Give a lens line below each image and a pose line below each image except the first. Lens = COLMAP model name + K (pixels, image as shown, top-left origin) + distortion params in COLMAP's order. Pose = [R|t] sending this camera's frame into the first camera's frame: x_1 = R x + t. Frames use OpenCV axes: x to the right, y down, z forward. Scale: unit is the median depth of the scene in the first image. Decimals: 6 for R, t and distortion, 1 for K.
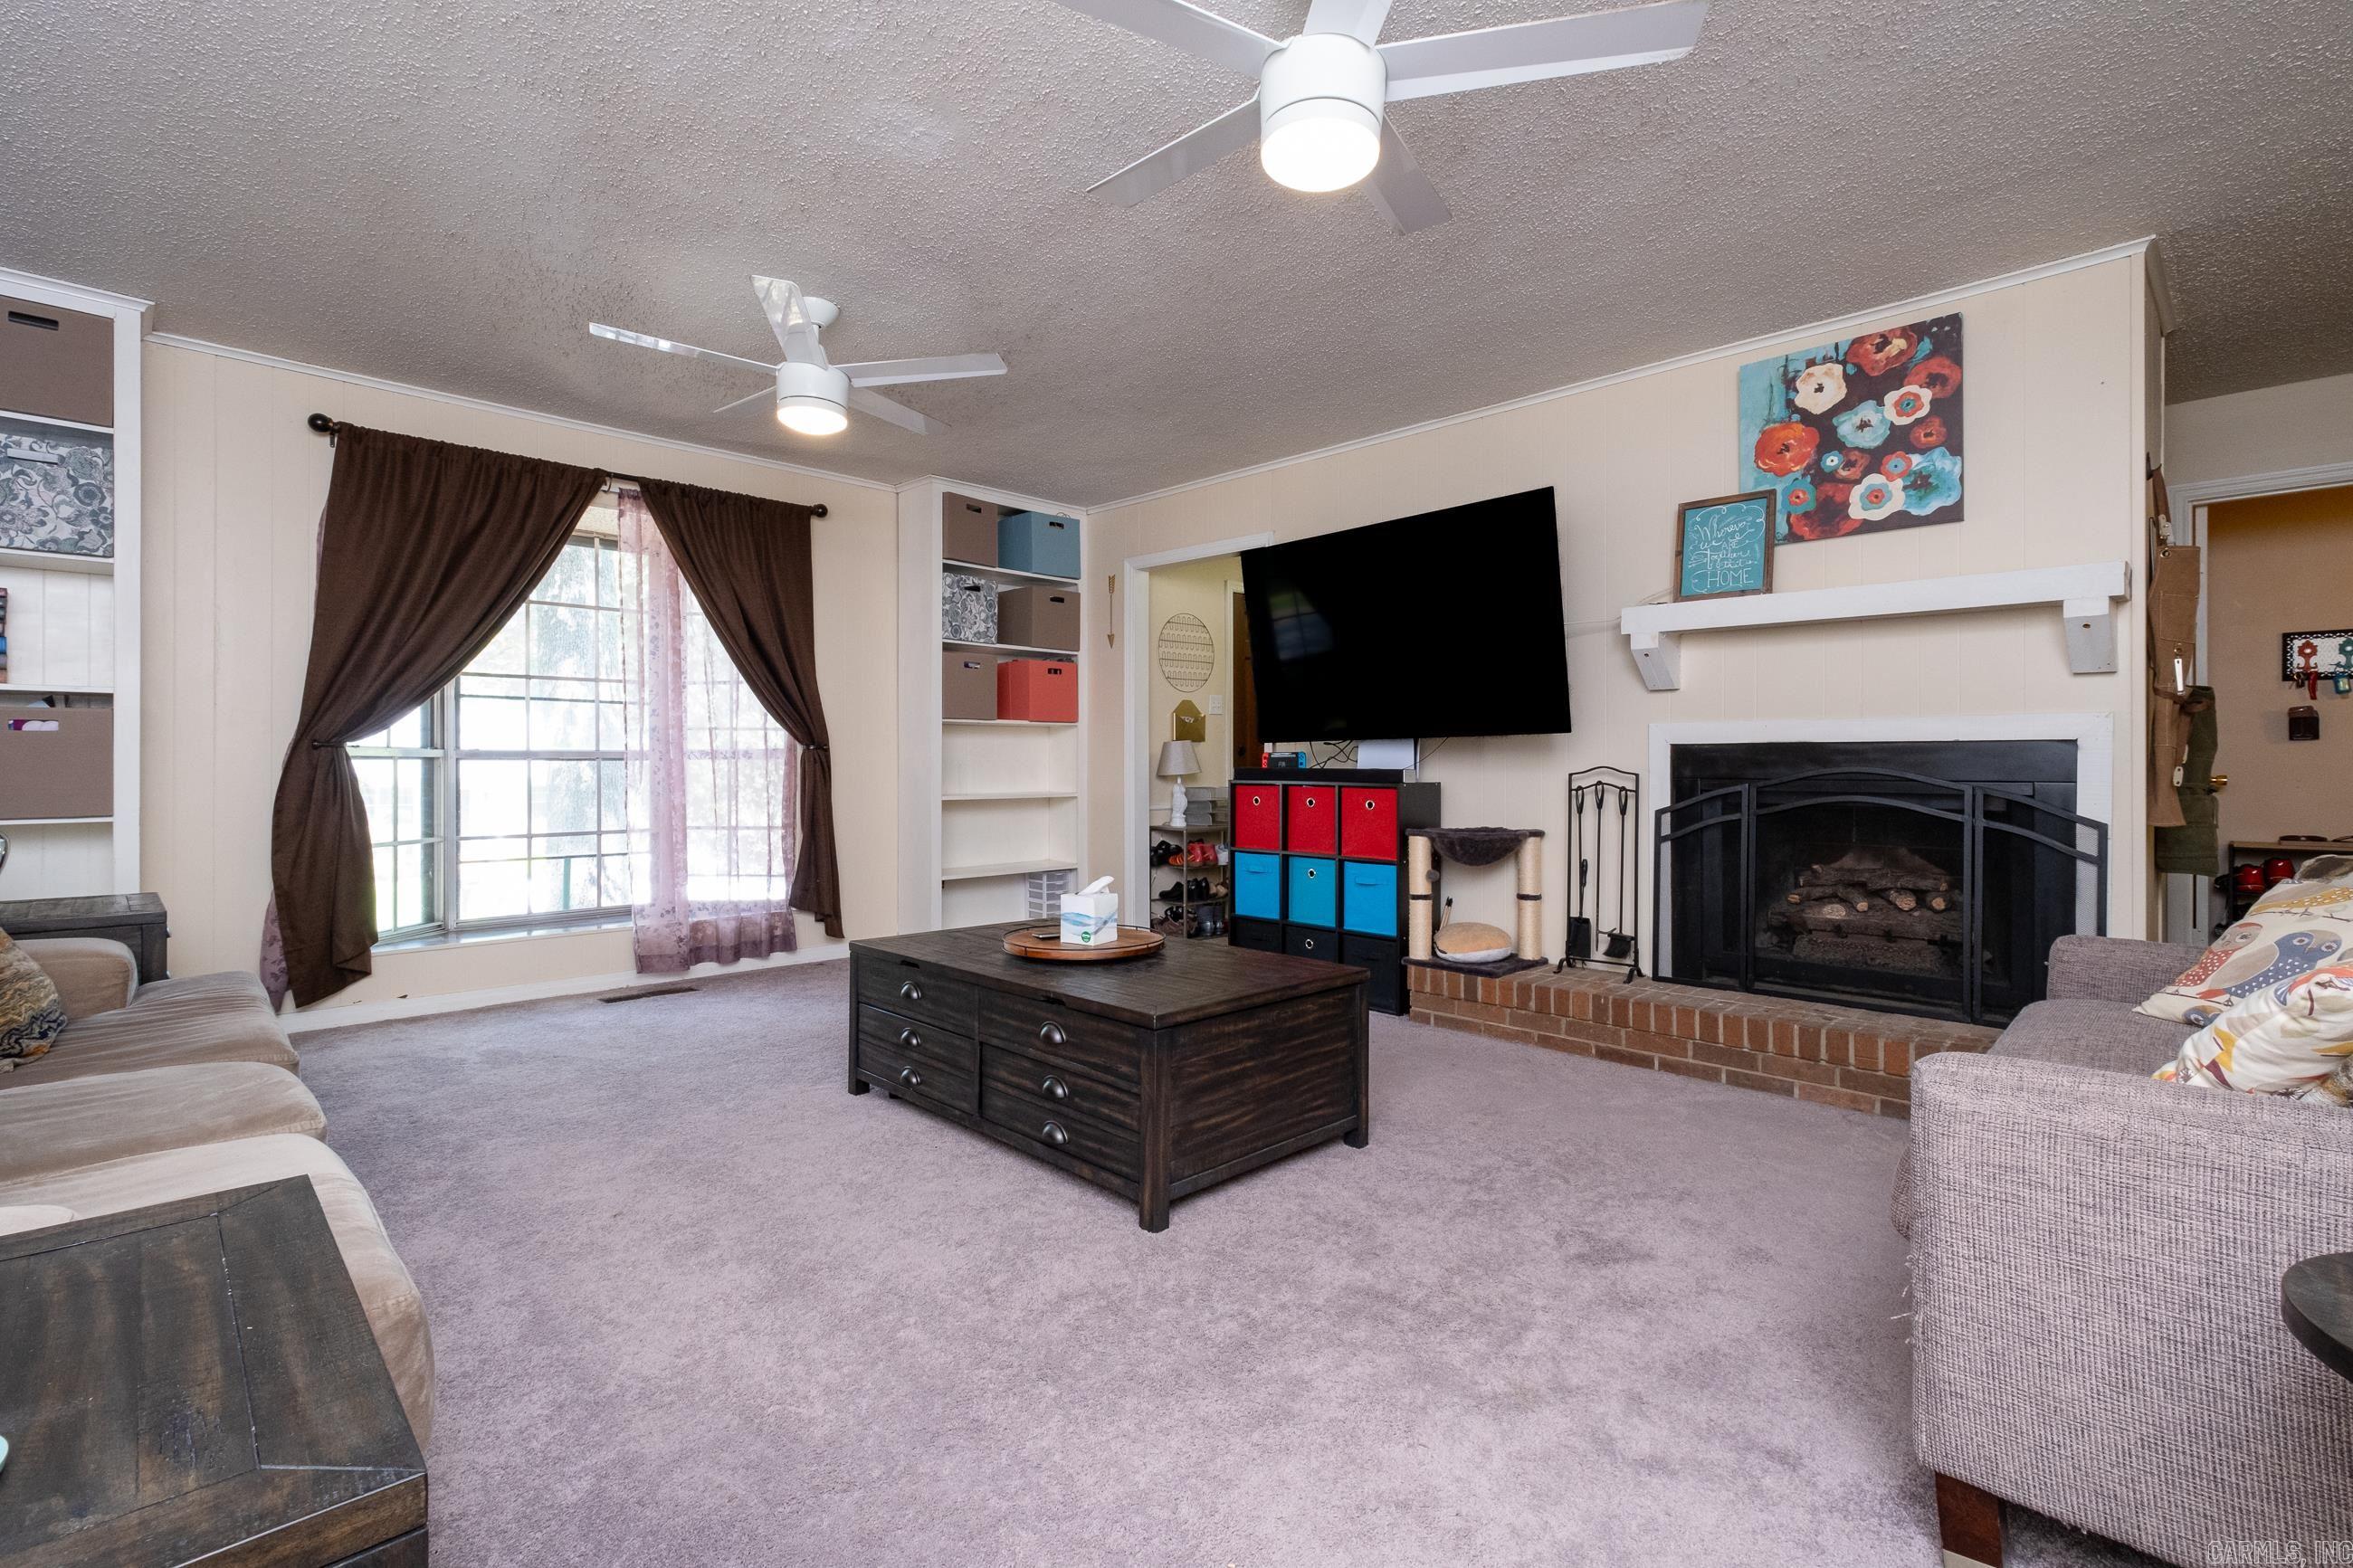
lens RADIAL K [[1059.7, 0, 1177.2], [0, 1059.7, 769.5], [0, 0, 1]] dist [-0.000696, -0.000165]
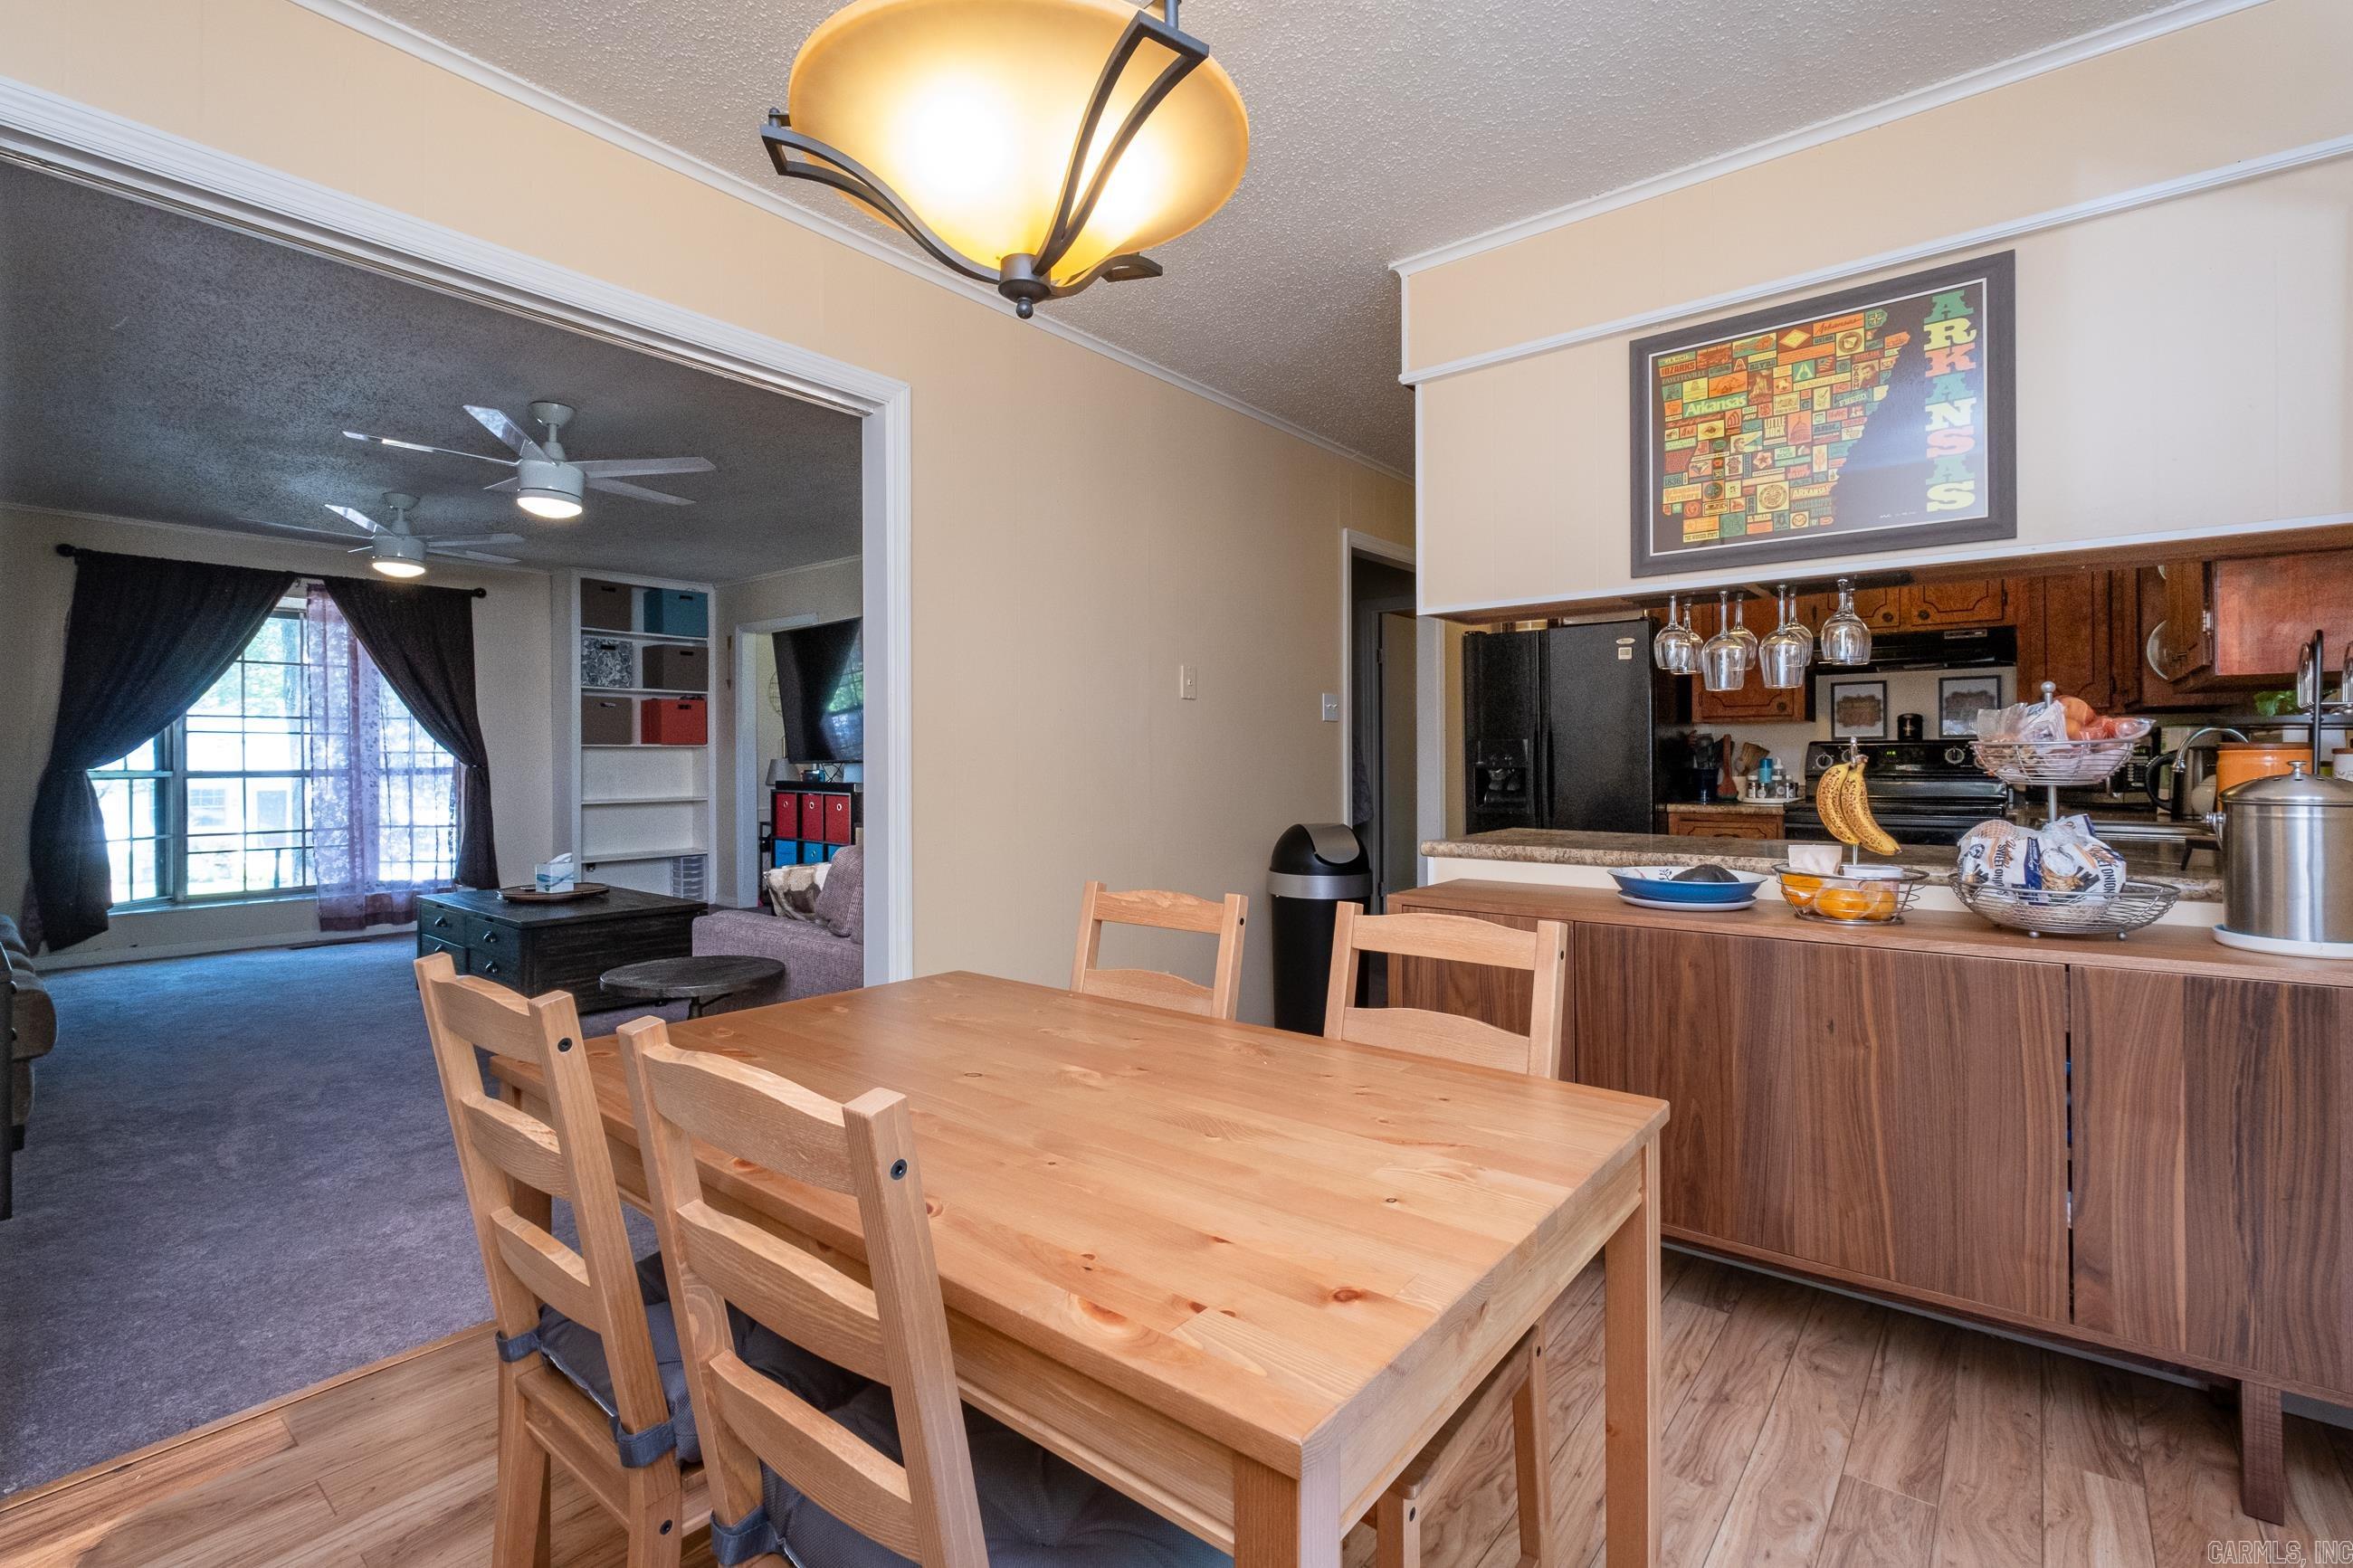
lens RADIAL K [[962.0, 0, 1177.1], [0, 962.0, 750.1], [0, 0, 1]] dist [-0.027490, -0.000136]
pose [[0.997293, -0.000235, 0.073528, 0.505596], [0.001156, 0.999922, -0.012476, -0.027876], [-0.073520, 0.012527, 0.997215, -0.302964]]
